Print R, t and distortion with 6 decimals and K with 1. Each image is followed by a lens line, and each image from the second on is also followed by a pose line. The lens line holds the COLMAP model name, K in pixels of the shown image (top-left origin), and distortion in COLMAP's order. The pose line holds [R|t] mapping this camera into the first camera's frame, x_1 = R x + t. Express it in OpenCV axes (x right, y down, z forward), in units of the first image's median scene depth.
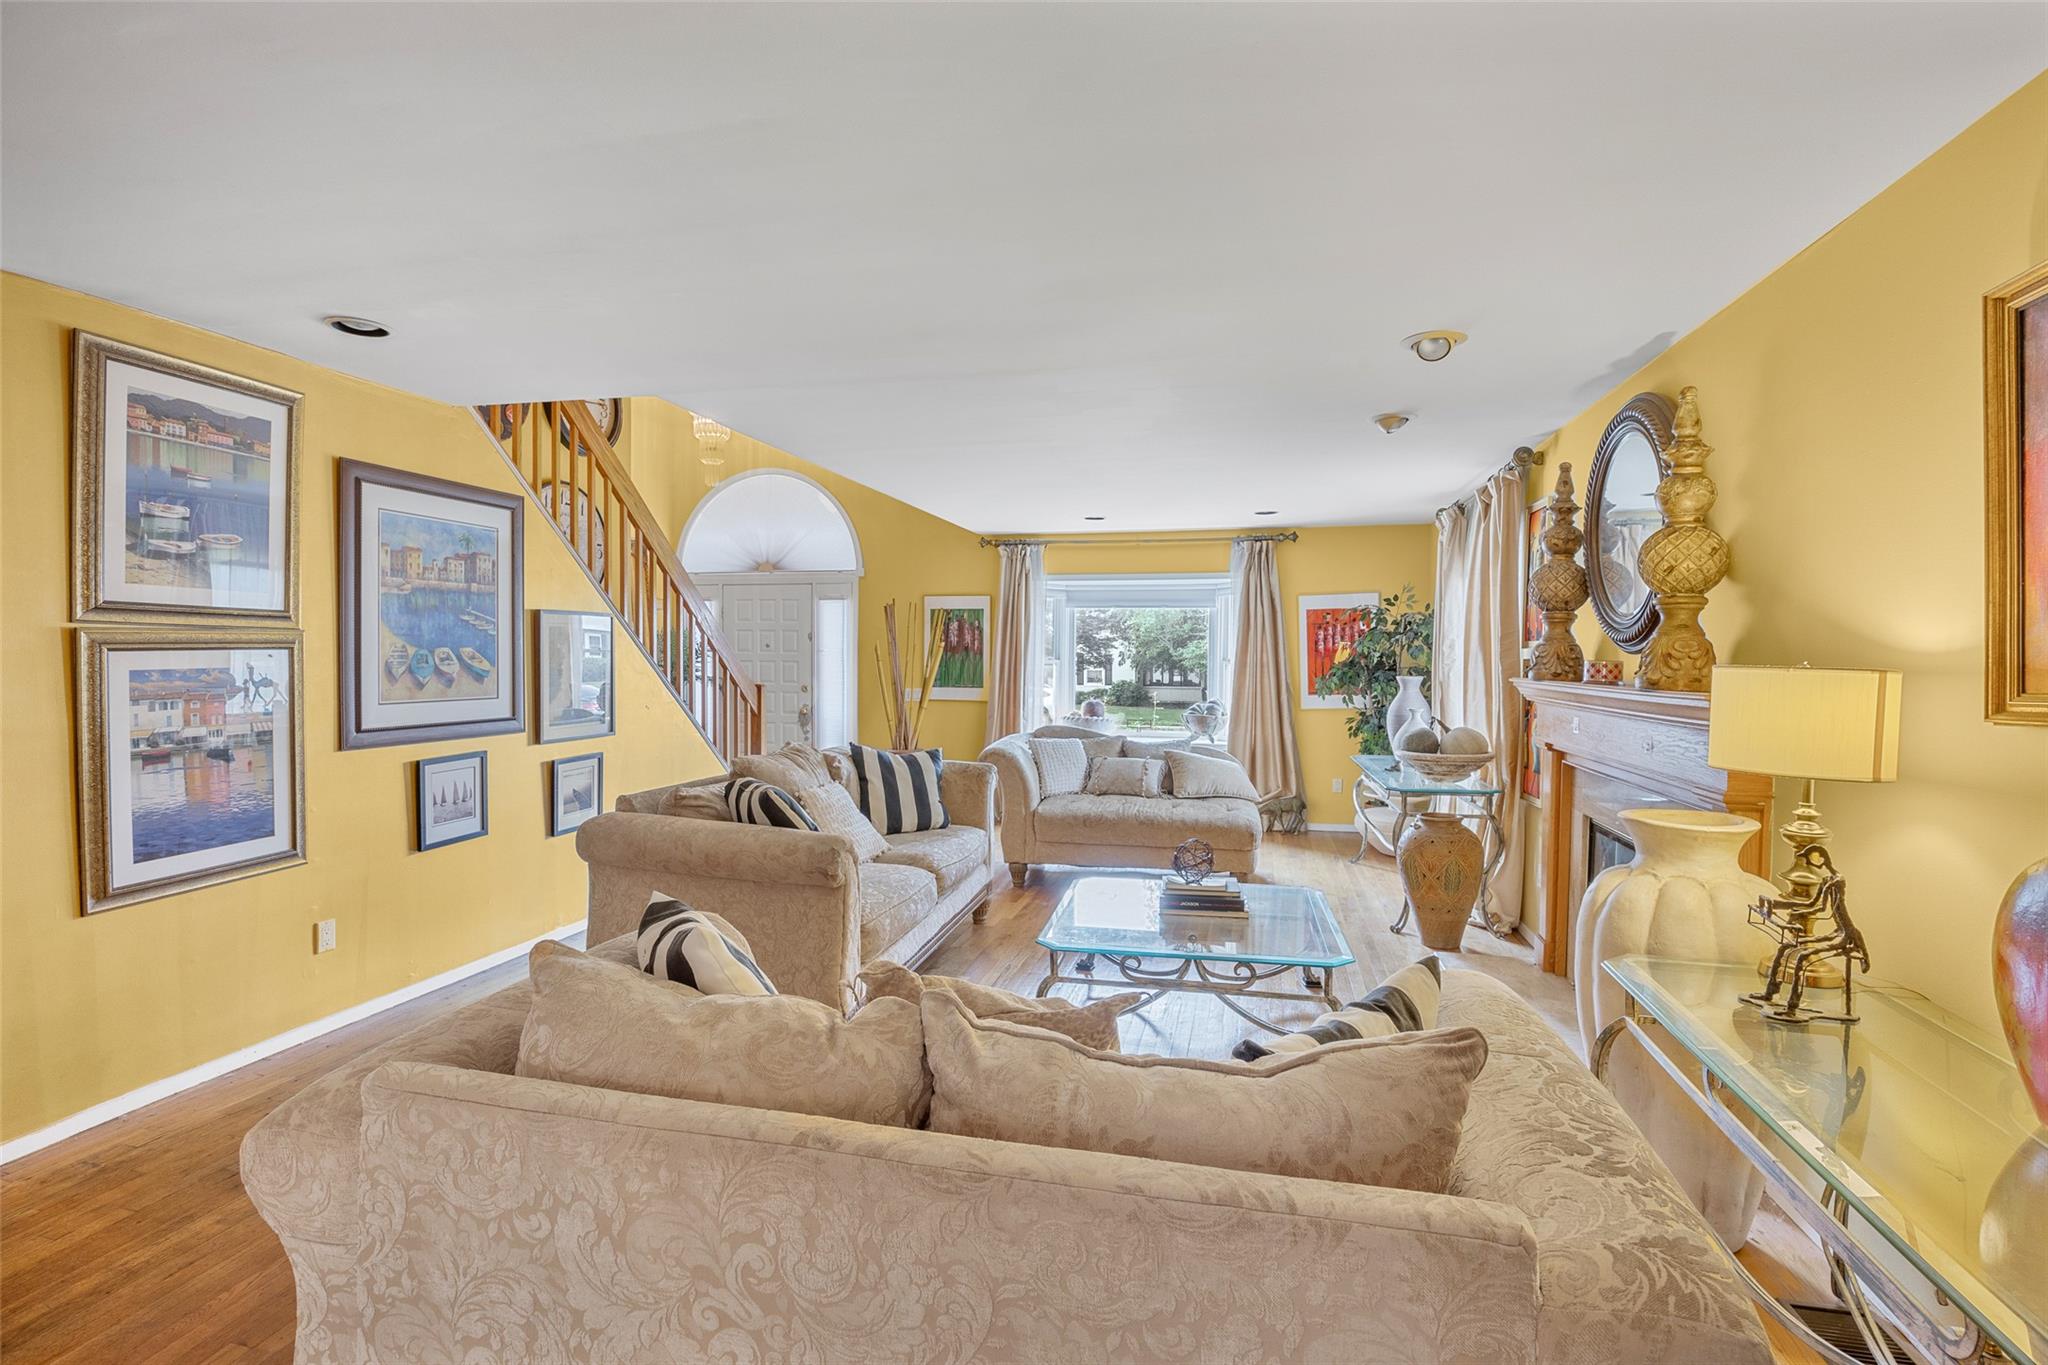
lens RADIAL K [[972.2, 0, 1025.6], [0, 972.2, 673.8], [0, 0, 1]] dist [-0.019010, -0.000737]
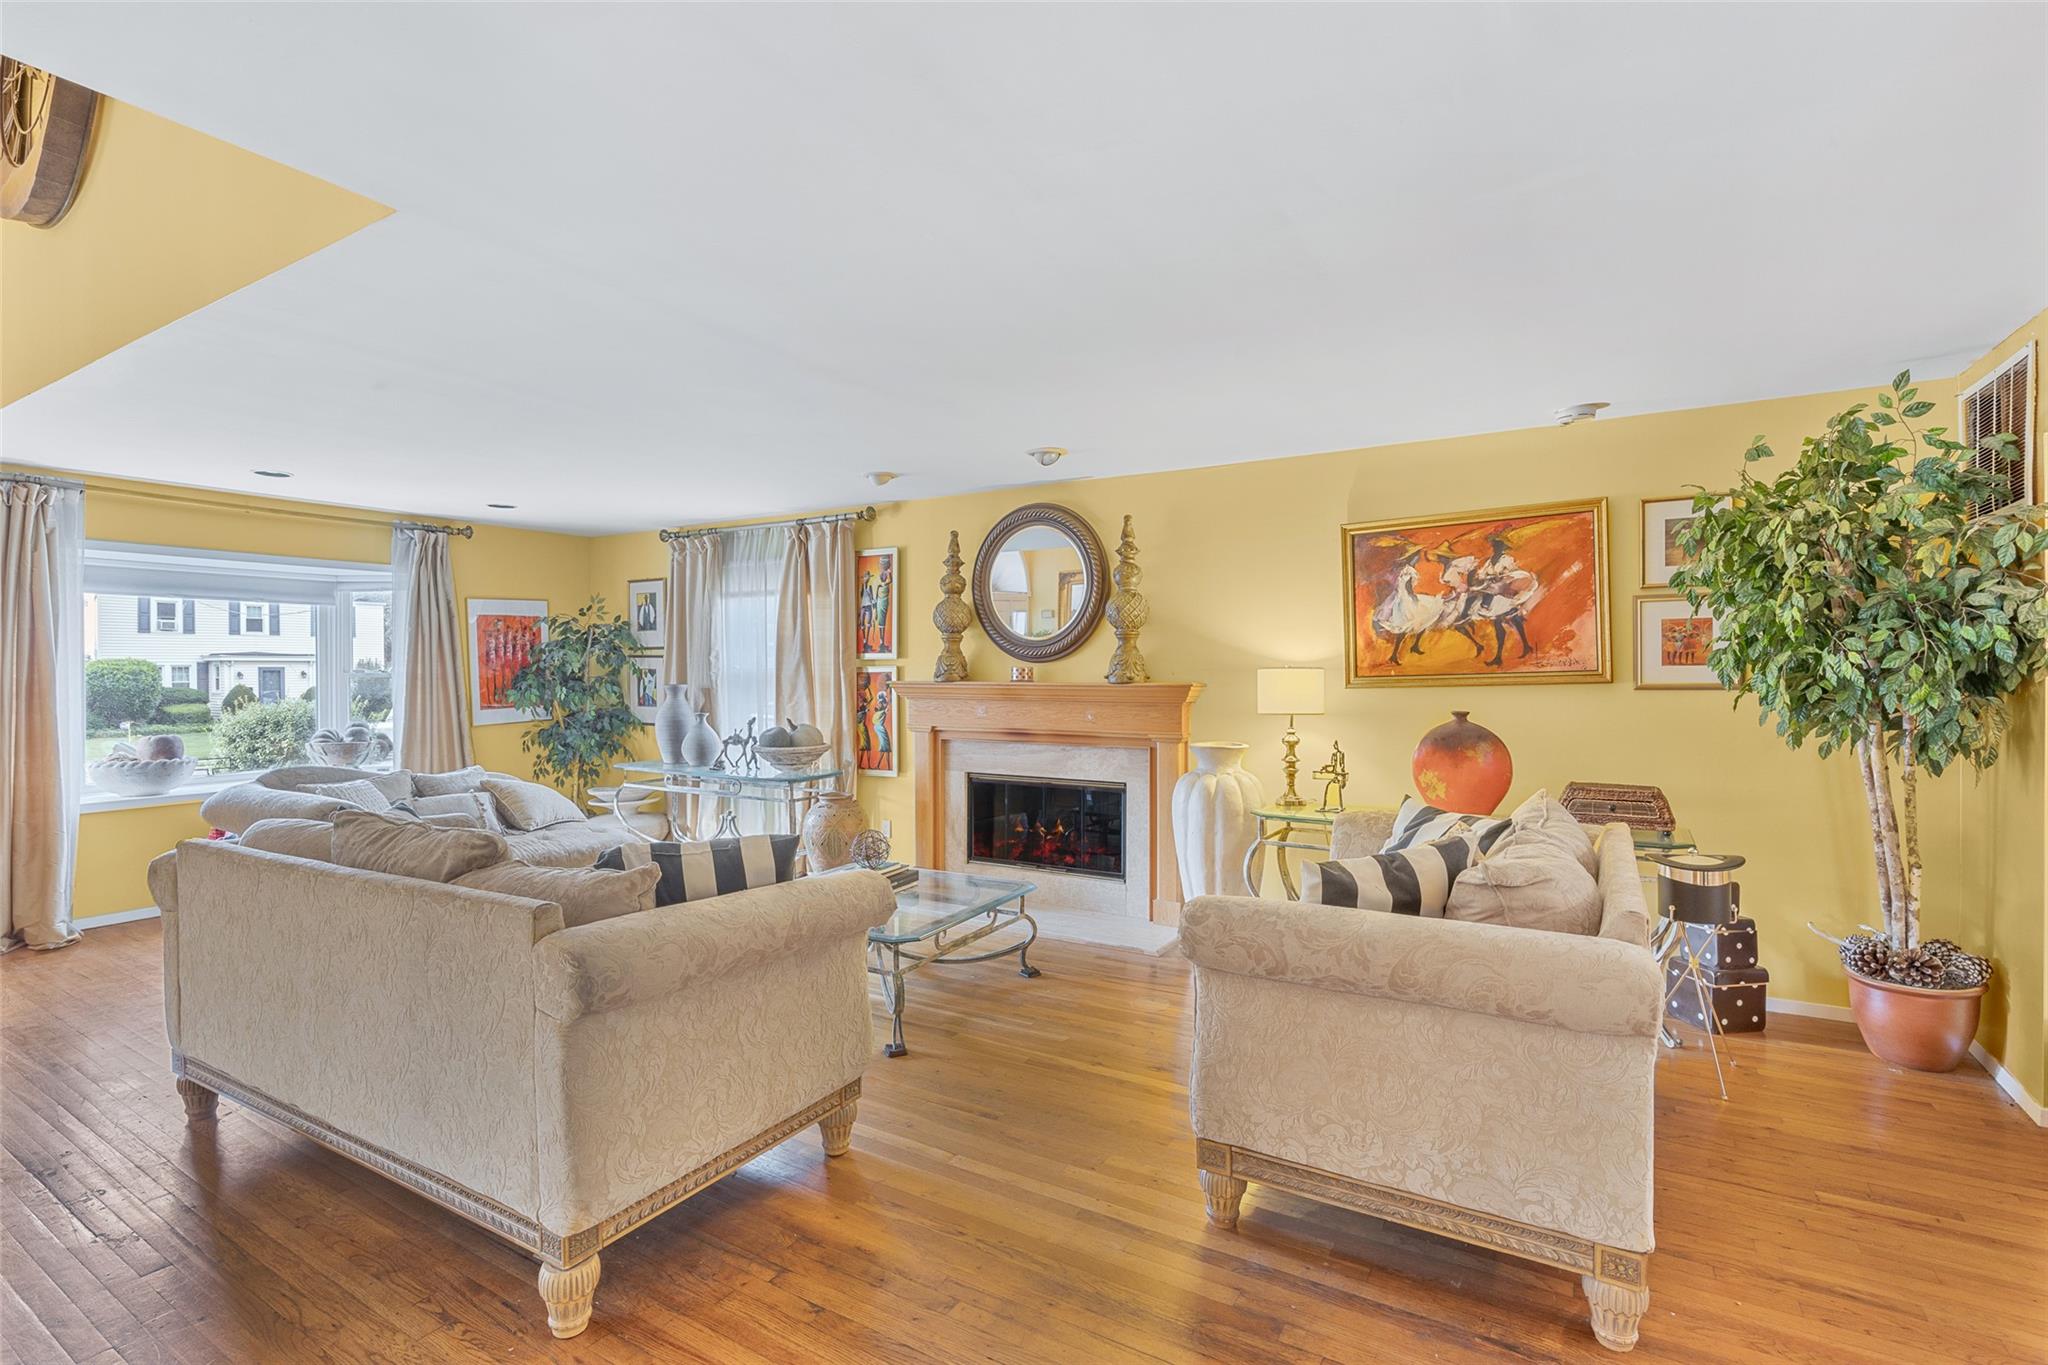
lens RADIAL K [[972.2, 0, 1026.8], [0, 972.2, 683.3], [0, 0, 1]] dist [-0.019010, -0.000737]
pose [[0.278101, -0.023329, 0.960268, -0.432184], [0.021774, 0.999601, 0.017979, -0.007754], [-0.960305, 0.015909, 0.278499, 0.262291]]
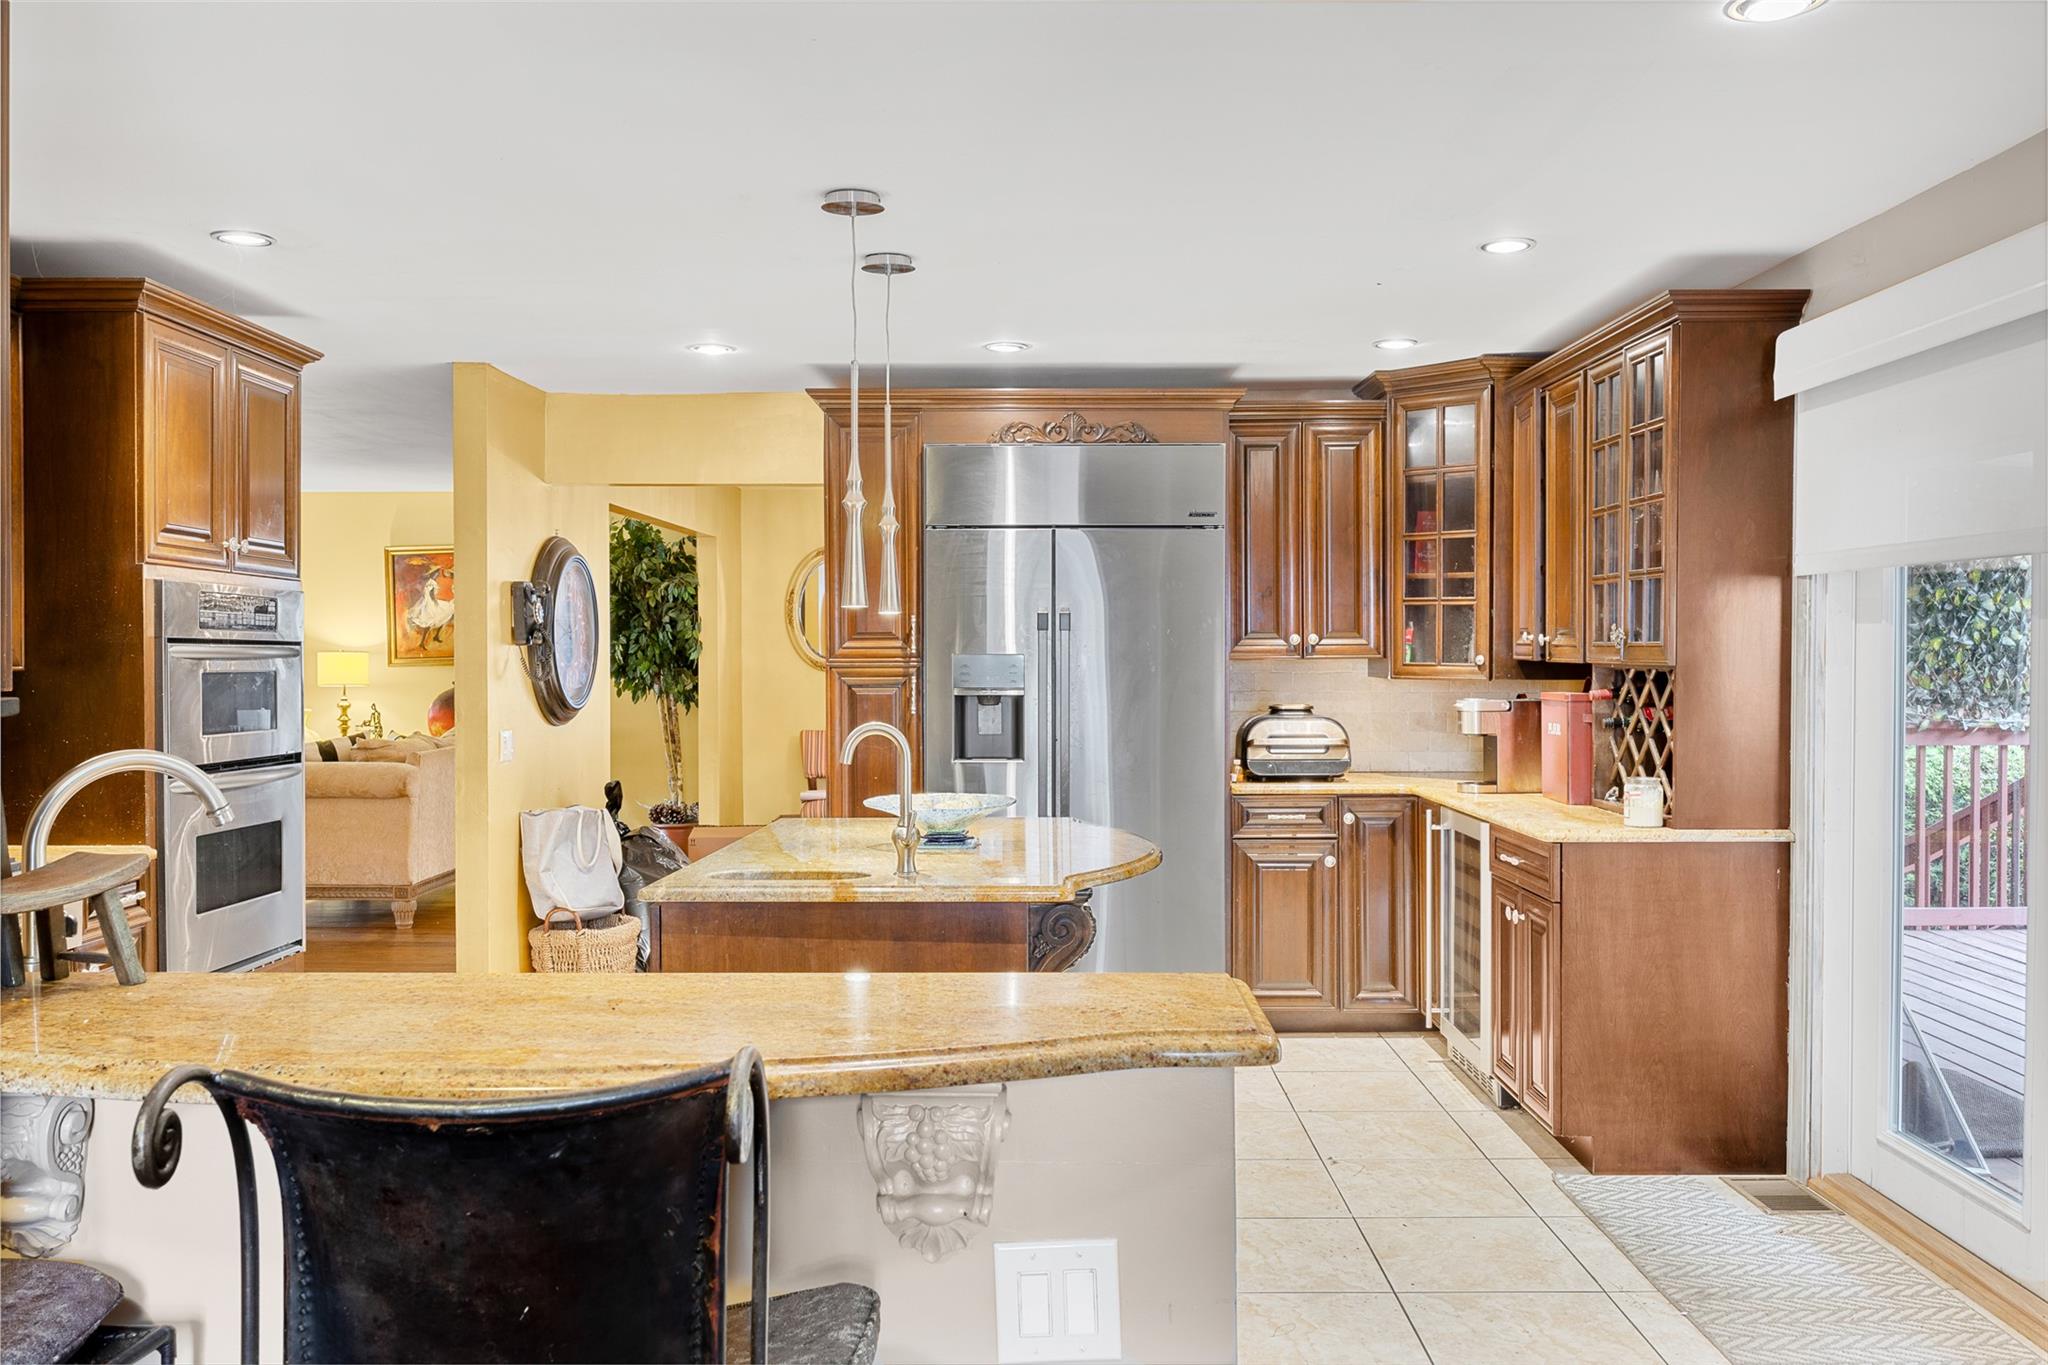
lens RADIAL K [[1611.1, 0, 1026.2], [0, 1611.1, 676.4], [0, 0, 1]] dist [0.002624, 0.000631]
pose [[-0.232180, -0.019503, 0.972477, -1.277418], [0.016222, 0.999582, 0.023919, -0.005226], [-0.972538, 0.021329, -0.231767, 0.024756]]
